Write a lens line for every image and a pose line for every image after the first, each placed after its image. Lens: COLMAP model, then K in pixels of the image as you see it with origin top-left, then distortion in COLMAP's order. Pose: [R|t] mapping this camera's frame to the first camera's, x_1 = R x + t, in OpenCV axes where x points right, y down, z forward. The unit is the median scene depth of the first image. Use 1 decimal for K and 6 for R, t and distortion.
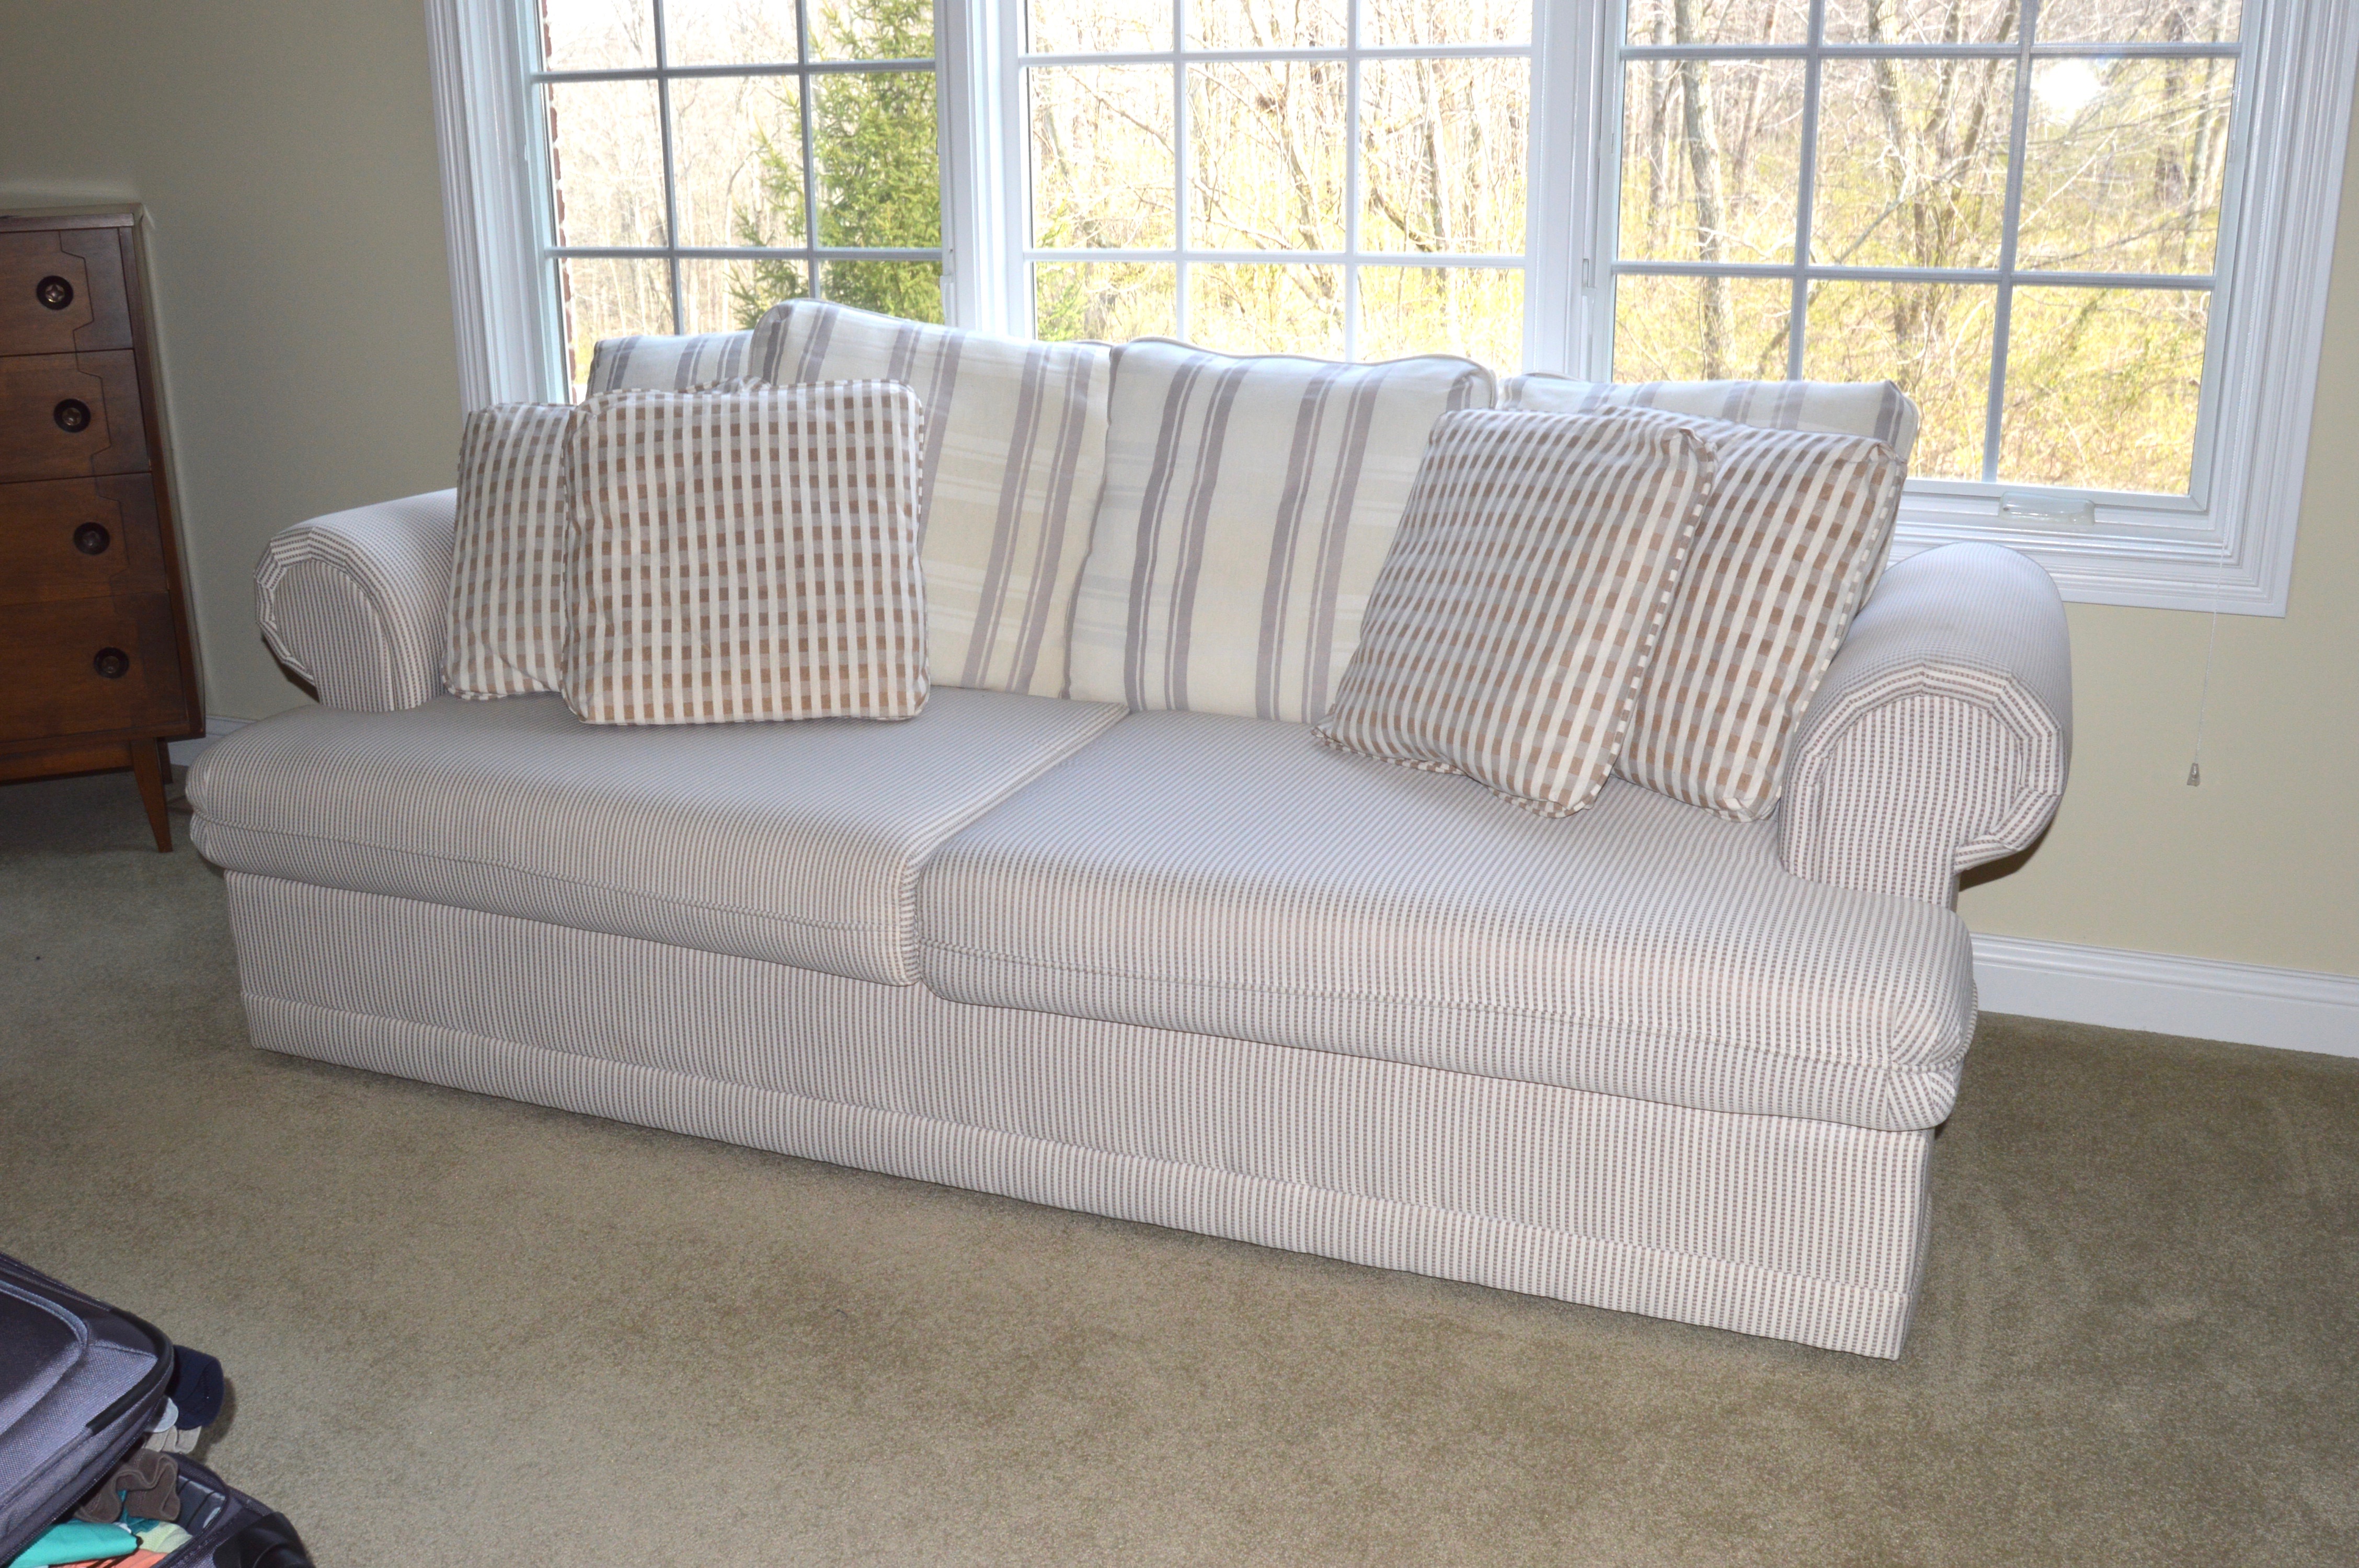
lens RADIAL K [[2084.9, 0, 1176.6], [0, 2084.9, 750.2], [0, 0, 1]] dist [-0.107896, 0.074759]
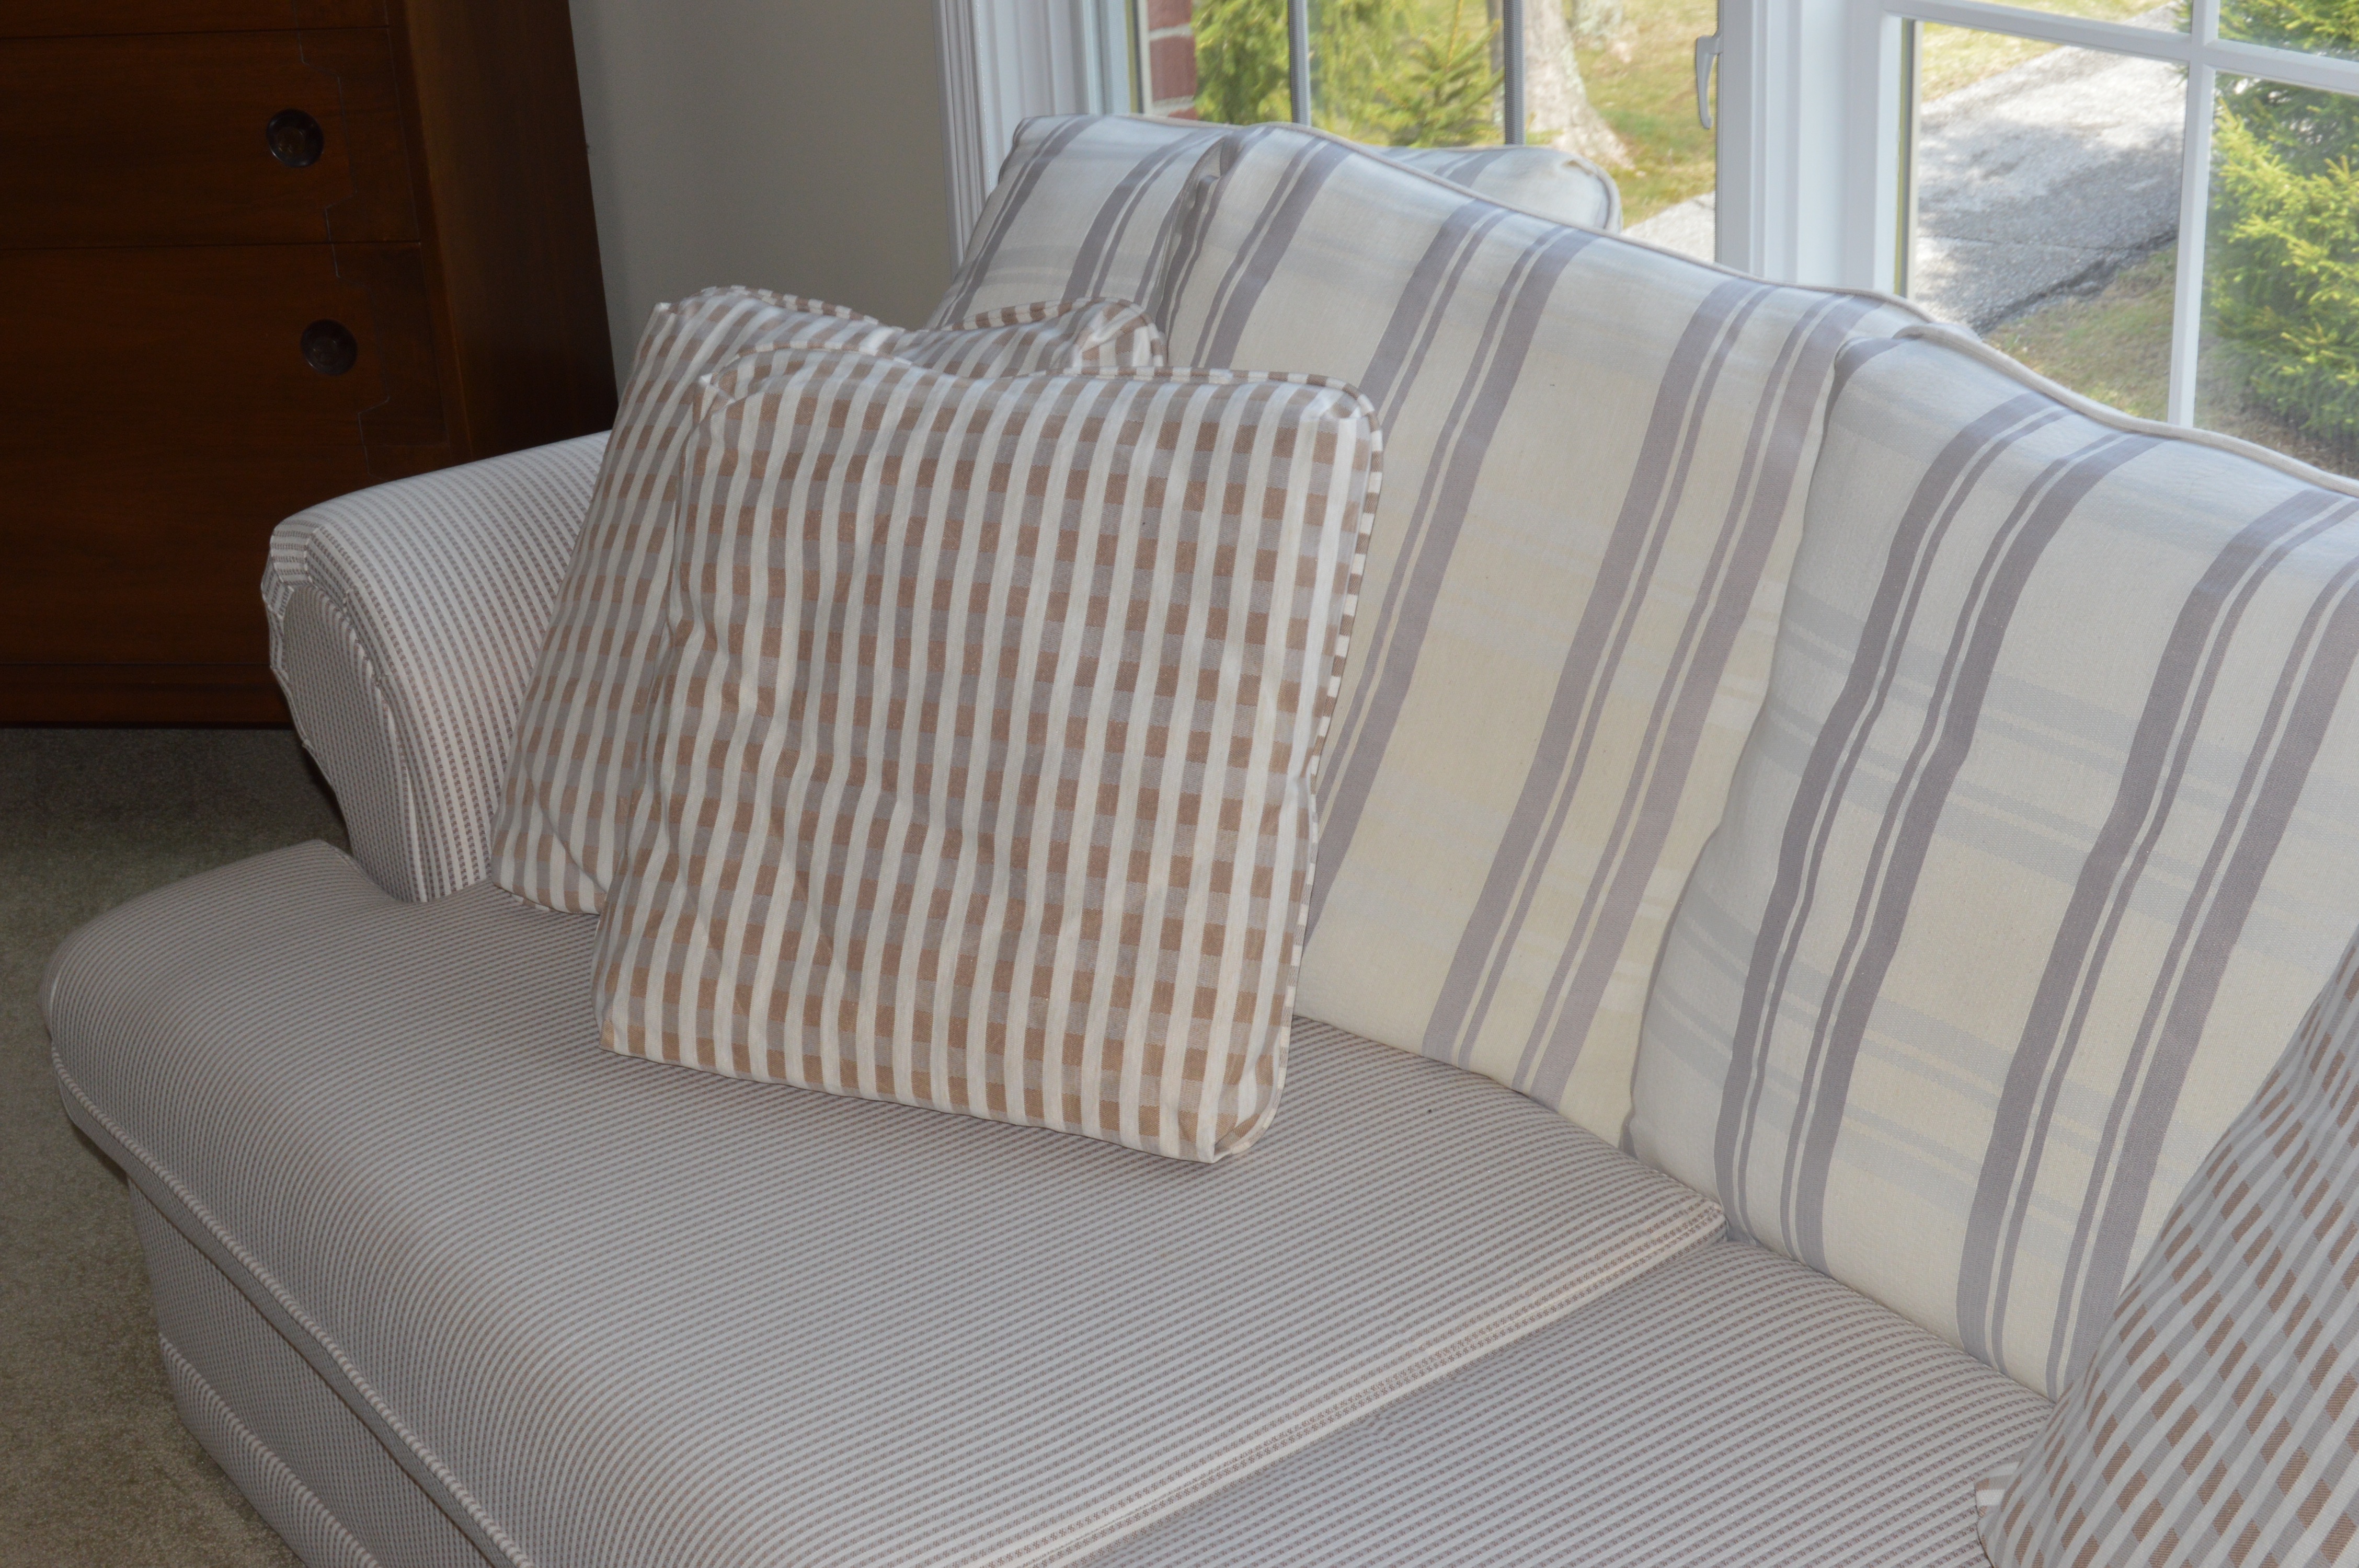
lens RADIAL K [[3425.1, 0, 1179.5], [0, 3425.1, 784.0], [0, 0, 1]] dist [-0.072858, 0.128038]
pose [[0.856976, 0.177032, -0.483996, 0.211494], [-0.106242, 0.979663, 0.170217, -0.221197], [0.504287, -0.094451, 0.858355, 0.356310]]
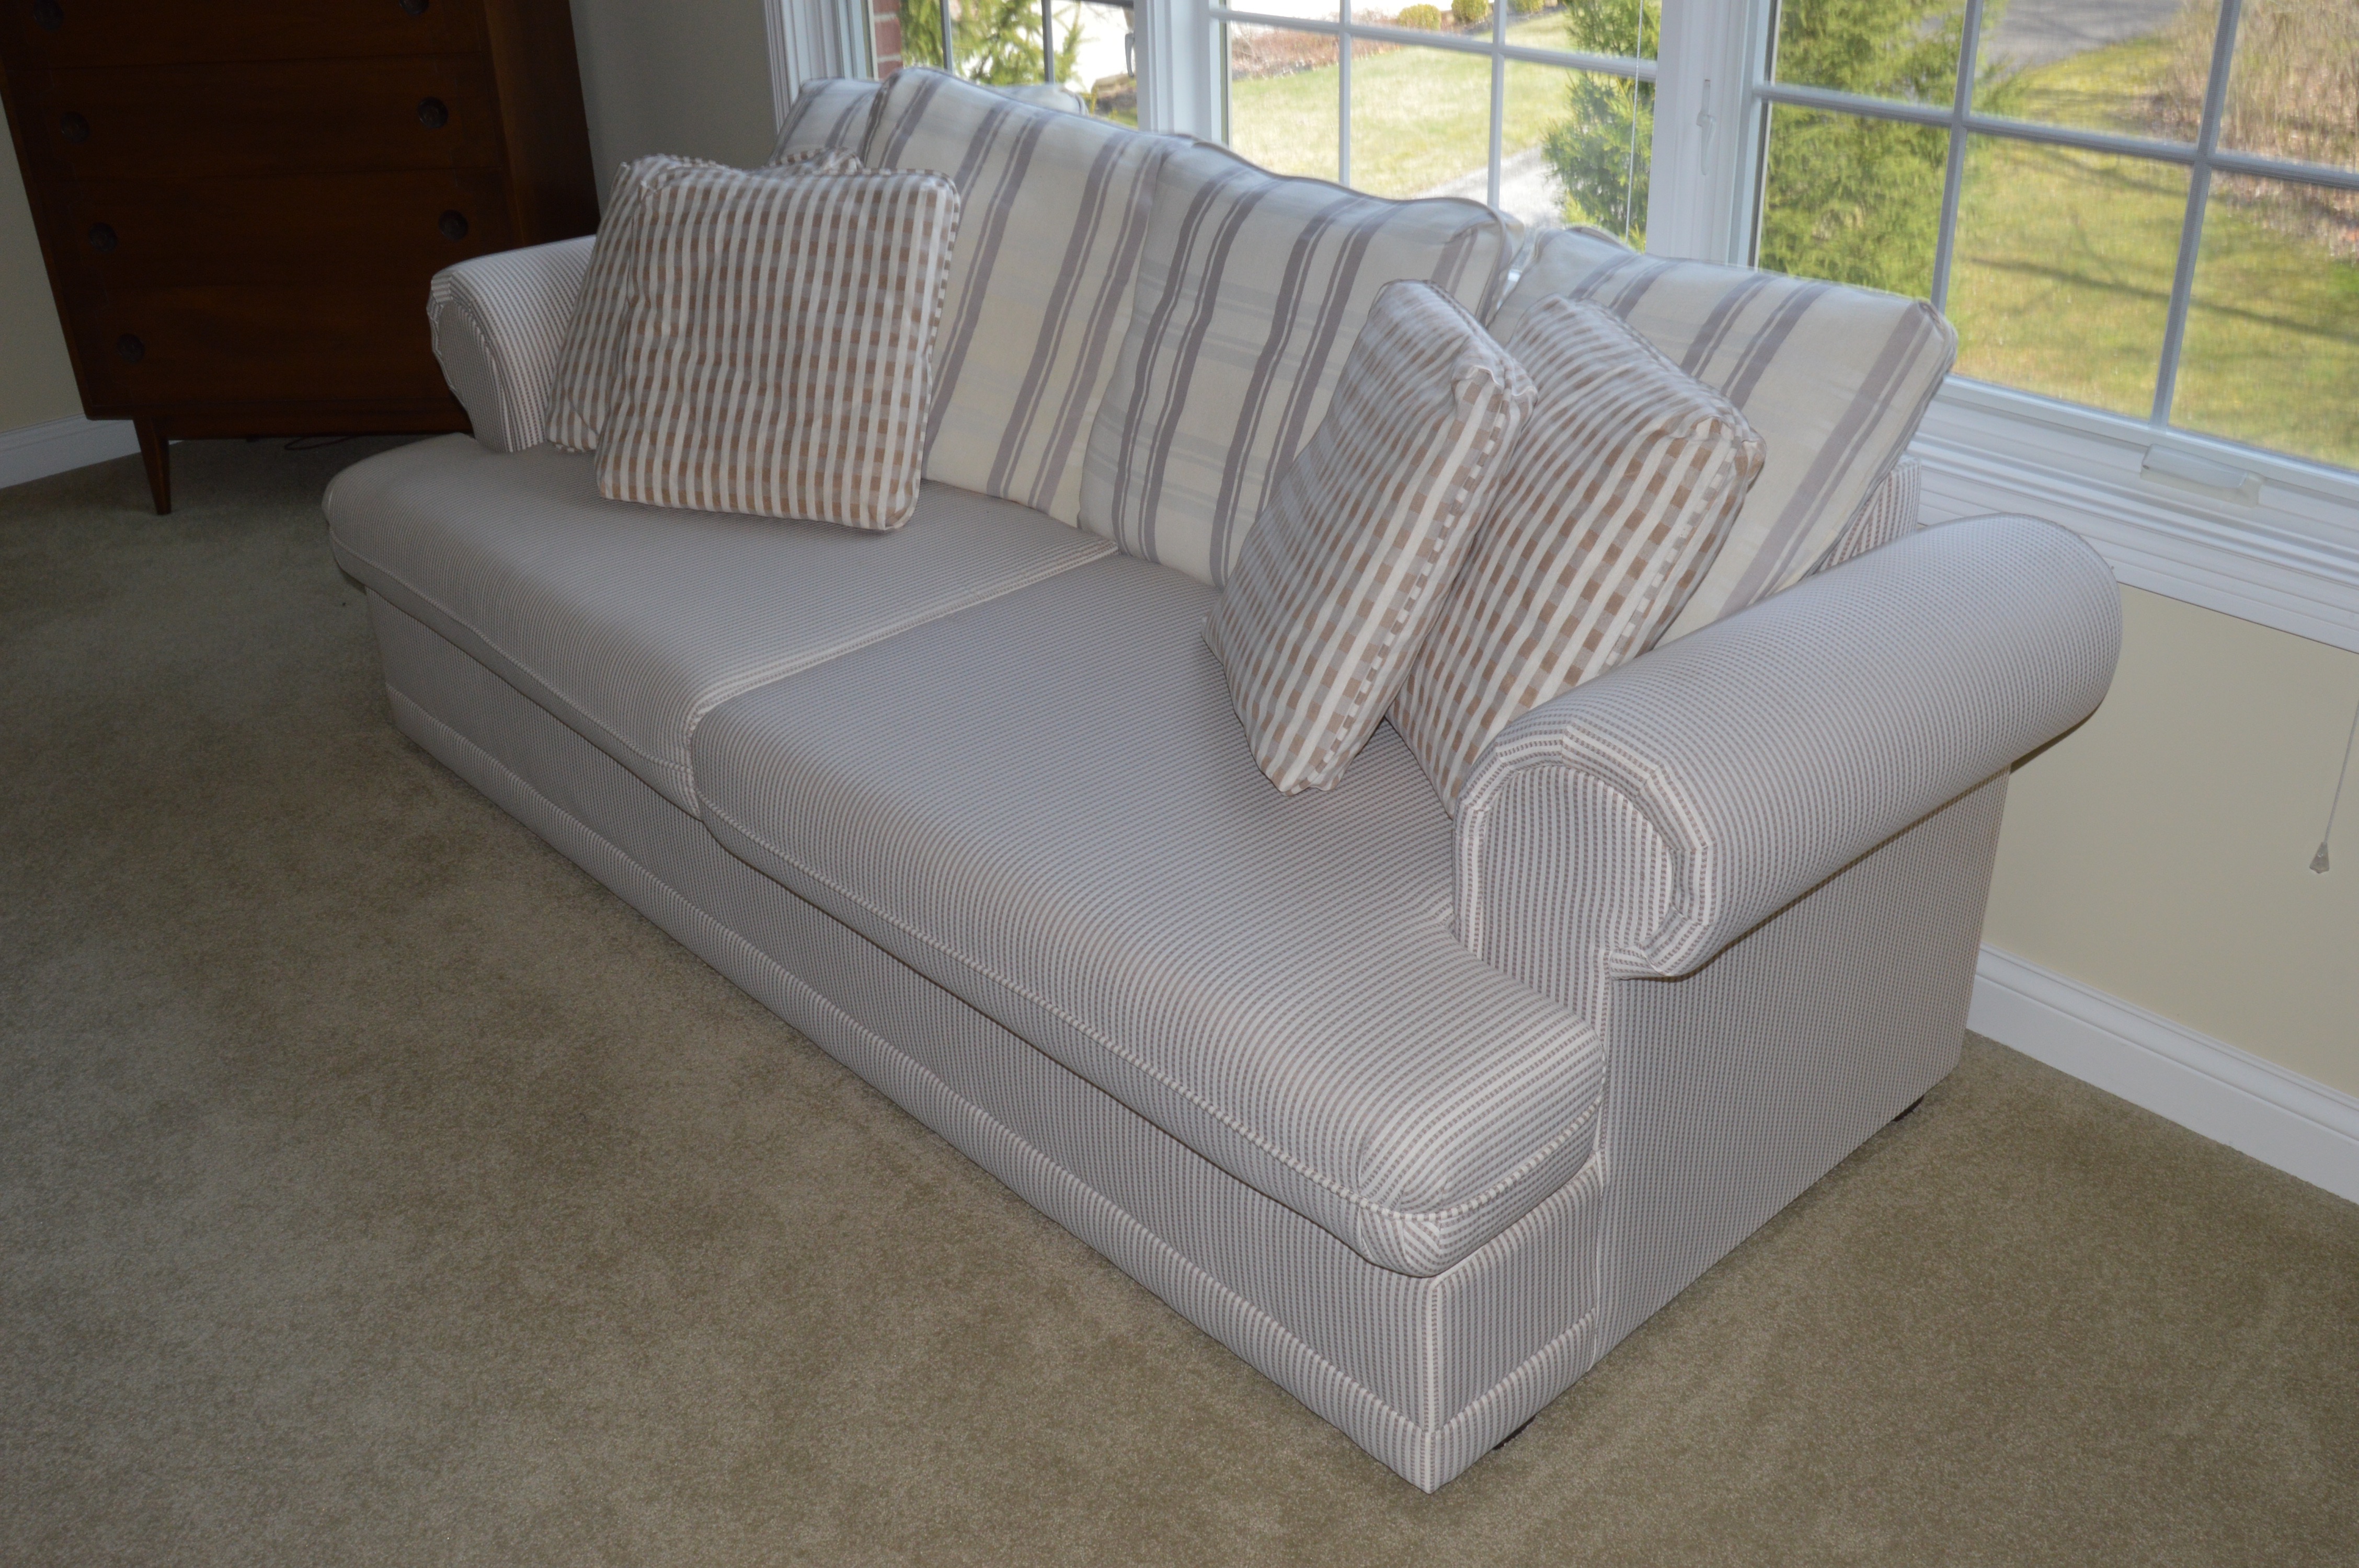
lens RADIAL K [[2084.9, 0, 1176.6], [0, 2084.9, 750.2], [0, 0, 1]] dist [-0.107896, 0.074759]
pose [[0.902677, 0.186399, -0.387851, 0.395202], [-0.107014, 0.970237, 0.217229, -0.142414], [0.416799, -0.154582, 0.895758, 0.154377]]
